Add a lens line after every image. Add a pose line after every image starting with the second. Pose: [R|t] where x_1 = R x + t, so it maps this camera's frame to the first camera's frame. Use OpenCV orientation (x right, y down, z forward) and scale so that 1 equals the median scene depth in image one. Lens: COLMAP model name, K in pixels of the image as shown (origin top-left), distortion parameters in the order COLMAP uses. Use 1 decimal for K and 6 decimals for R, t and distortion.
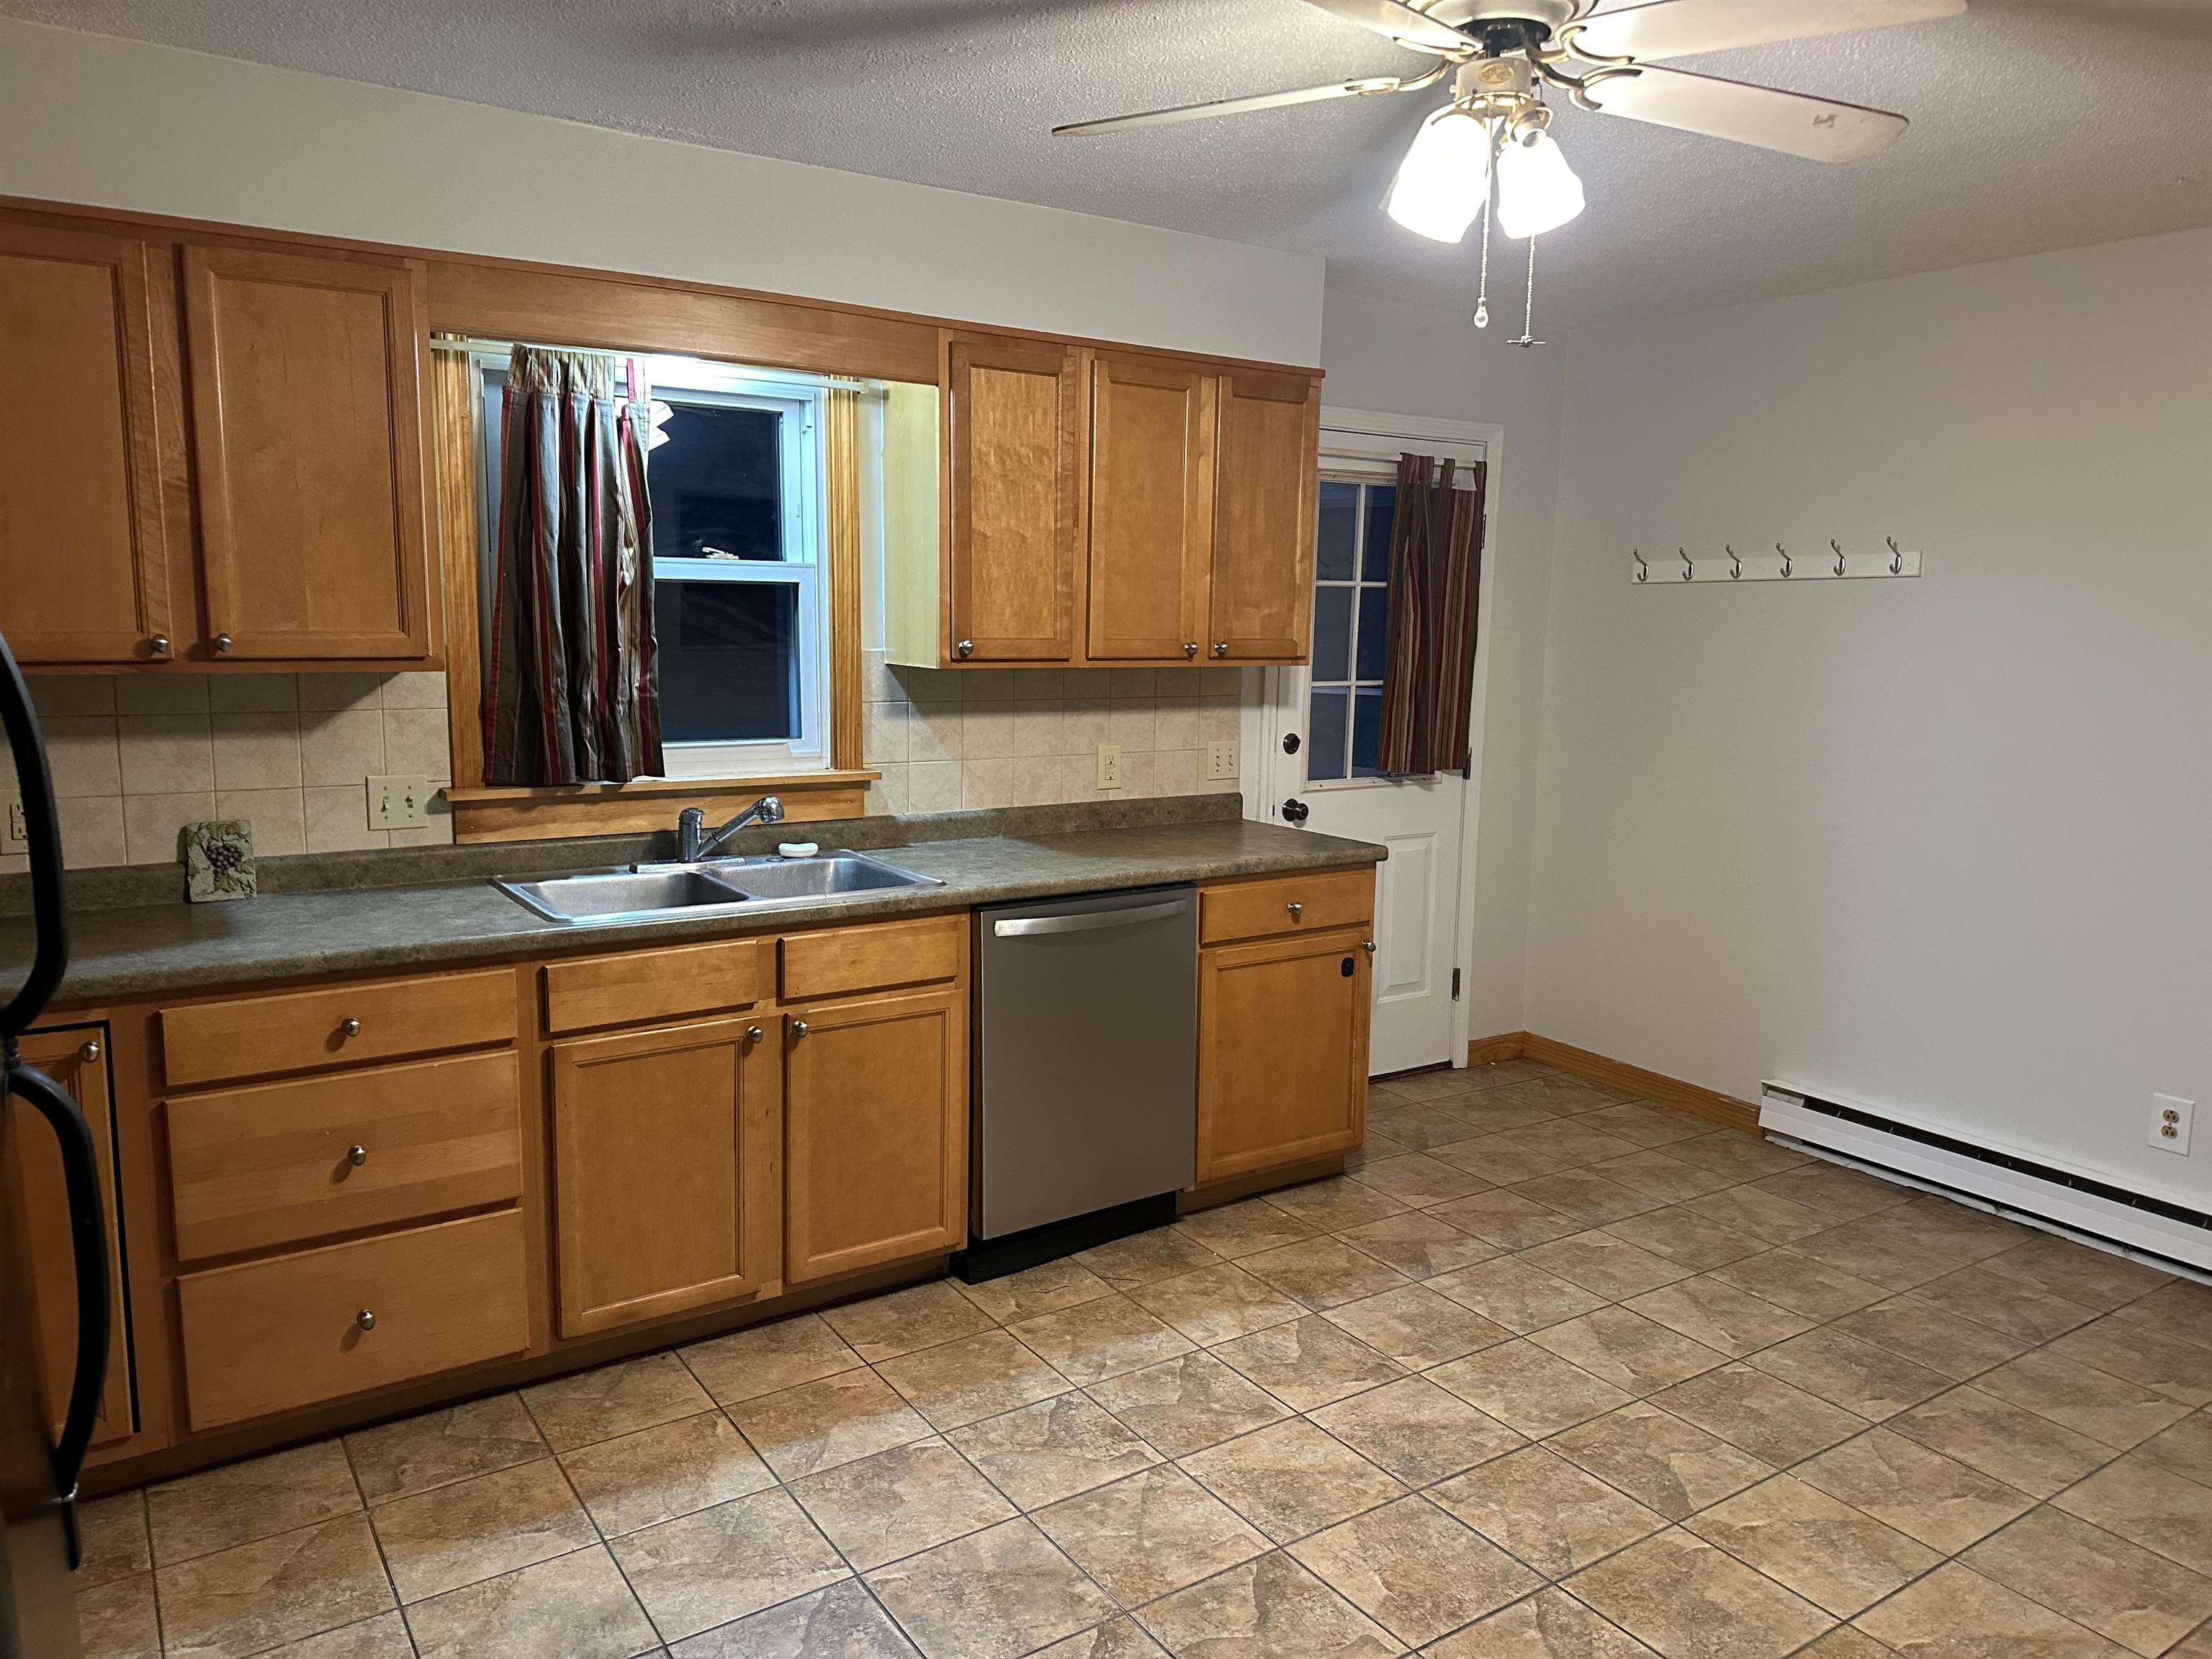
lens RADIAL K [[1556.8, 0, 1113.0], [0, 1556.8, 816.6], [0, 0, 1]] dist [0.194100, -0.355159]
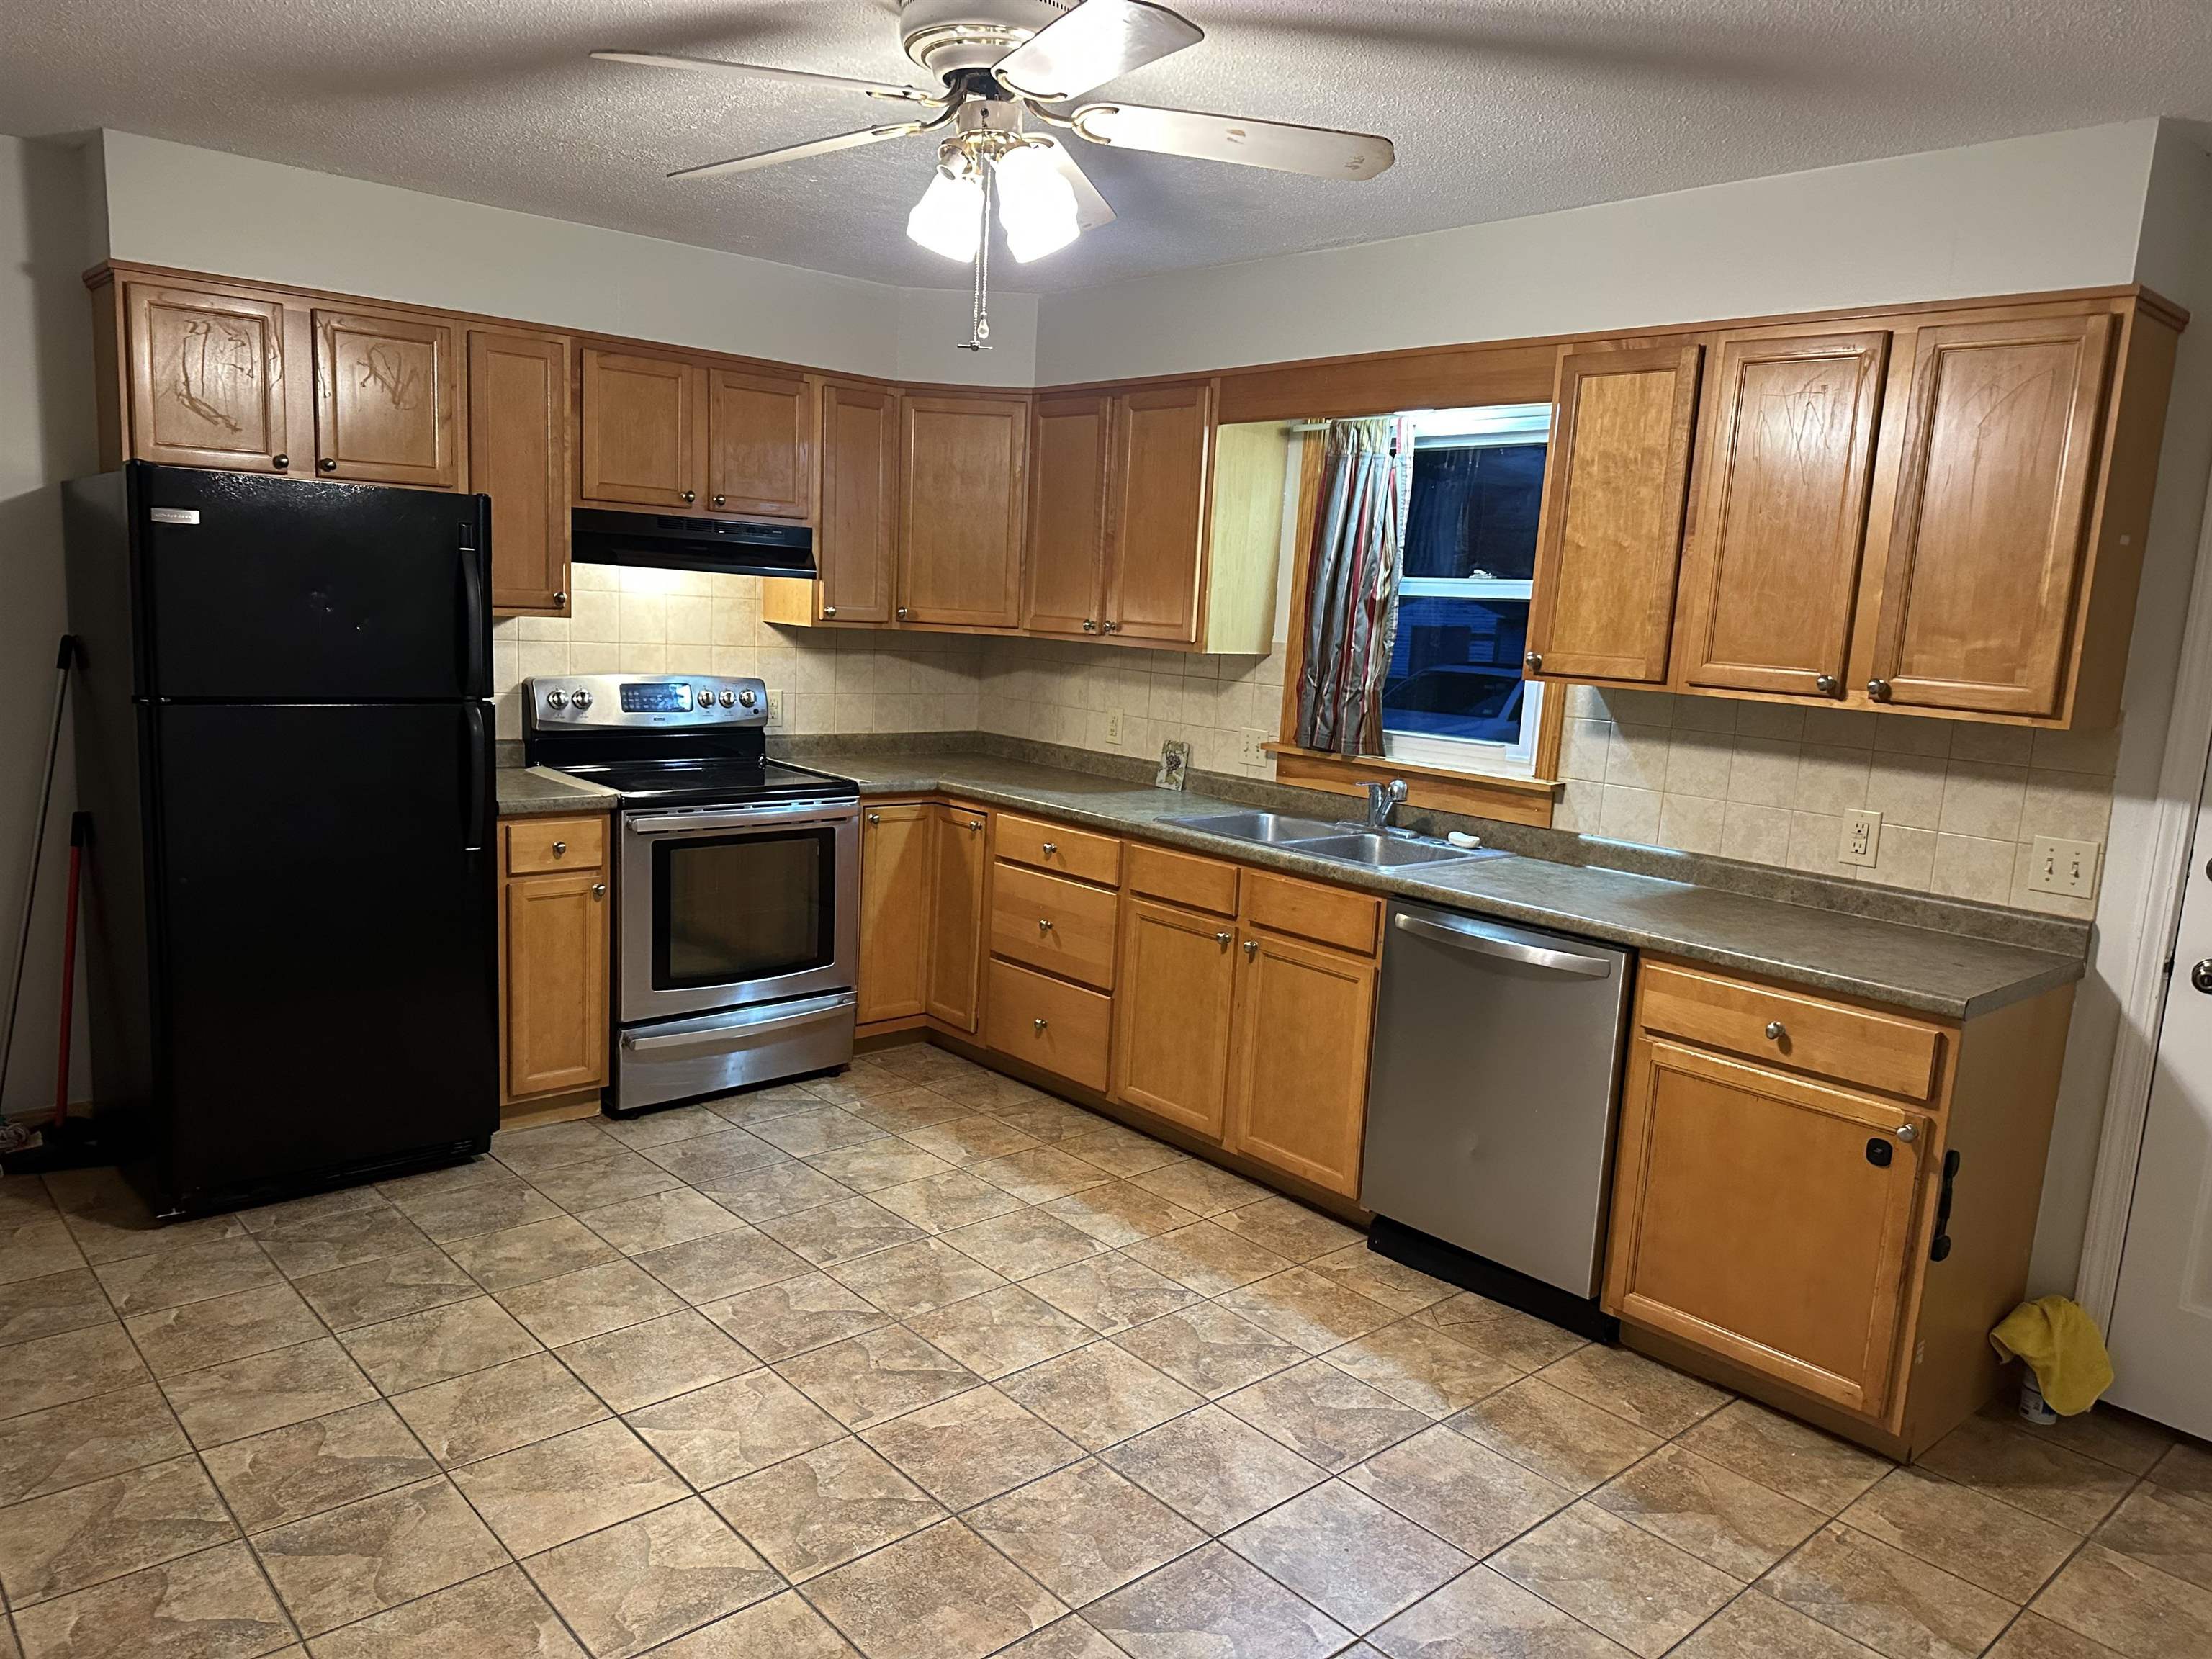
lens RADIAL K [[1556.8, 0, 1113.0], [0, 1556.8, 816.6], [0, 0, 1]] dist [0.194100, -0.355159]
pose [[0.129854, 0.127865, -0.983254, 0.899615], [-0.190695, 0.976358, 0.101784, -0.063315], [0.973023, 0.174284, 0.151168, 0.623375]]
